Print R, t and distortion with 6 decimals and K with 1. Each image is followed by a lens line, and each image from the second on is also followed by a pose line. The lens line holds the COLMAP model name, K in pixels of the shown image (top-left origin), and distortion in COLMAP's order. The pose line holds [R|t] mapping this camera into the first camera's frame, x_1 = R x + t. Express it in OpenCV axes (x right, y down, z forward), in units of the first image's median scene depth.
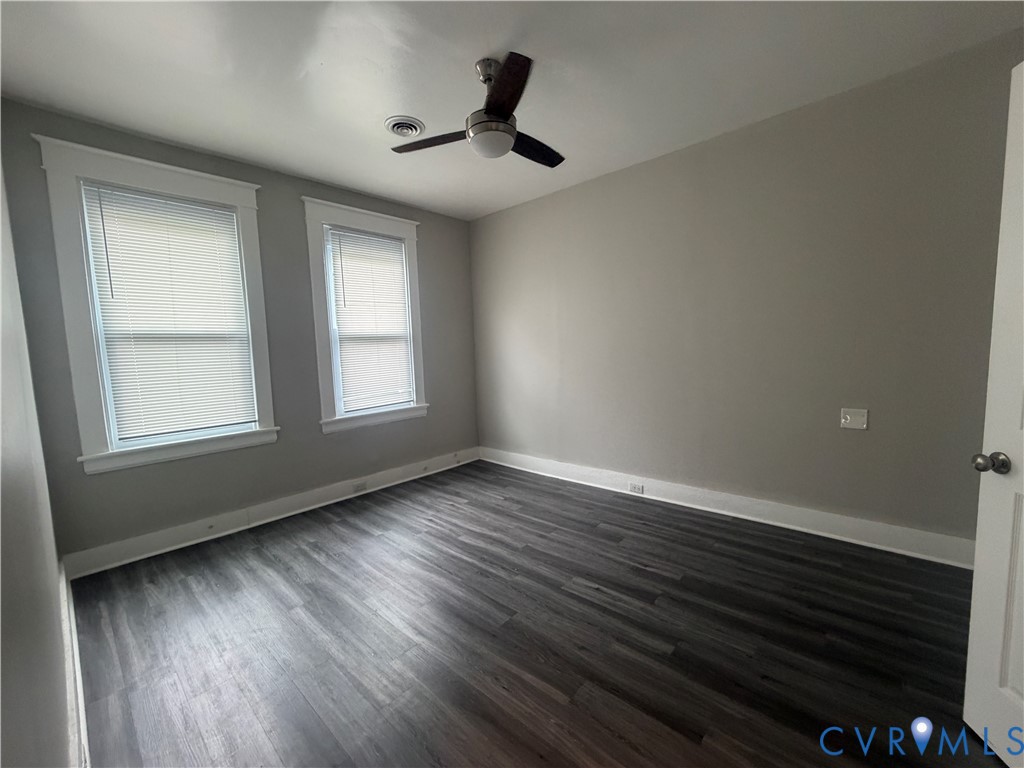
lens RADIAL K [[408.0, 0, 508.3], [0, 408.0, 385.6], [0, 0, 1]] dist [-0.000983, -0.000037]
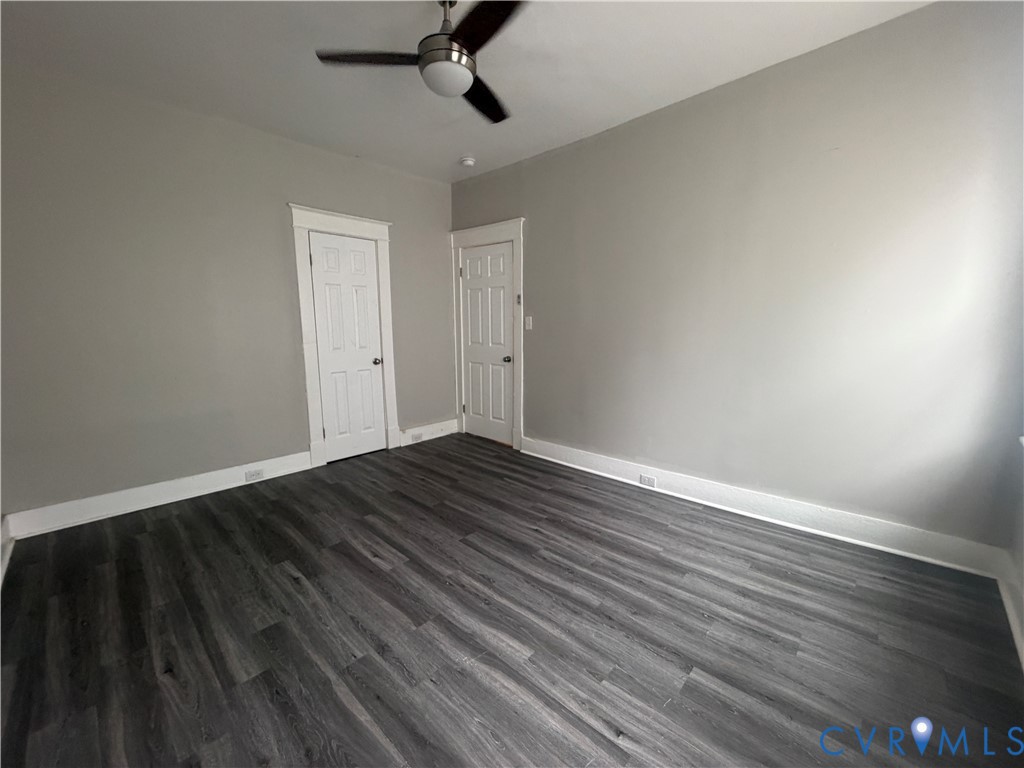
lens RADIAL K [[408.0, 0, 508.3], [0, 408.0, 385.6], [0, 0, 1]] dist [-0.000983, -0.000037]
pose [[-0.998974, 0.039965, 0.021281, -0.126257], [0.043875, 0.970544, 0.236897, -0.120602], [-0.011187, 0.237588, -0.971302, 1.567025]]
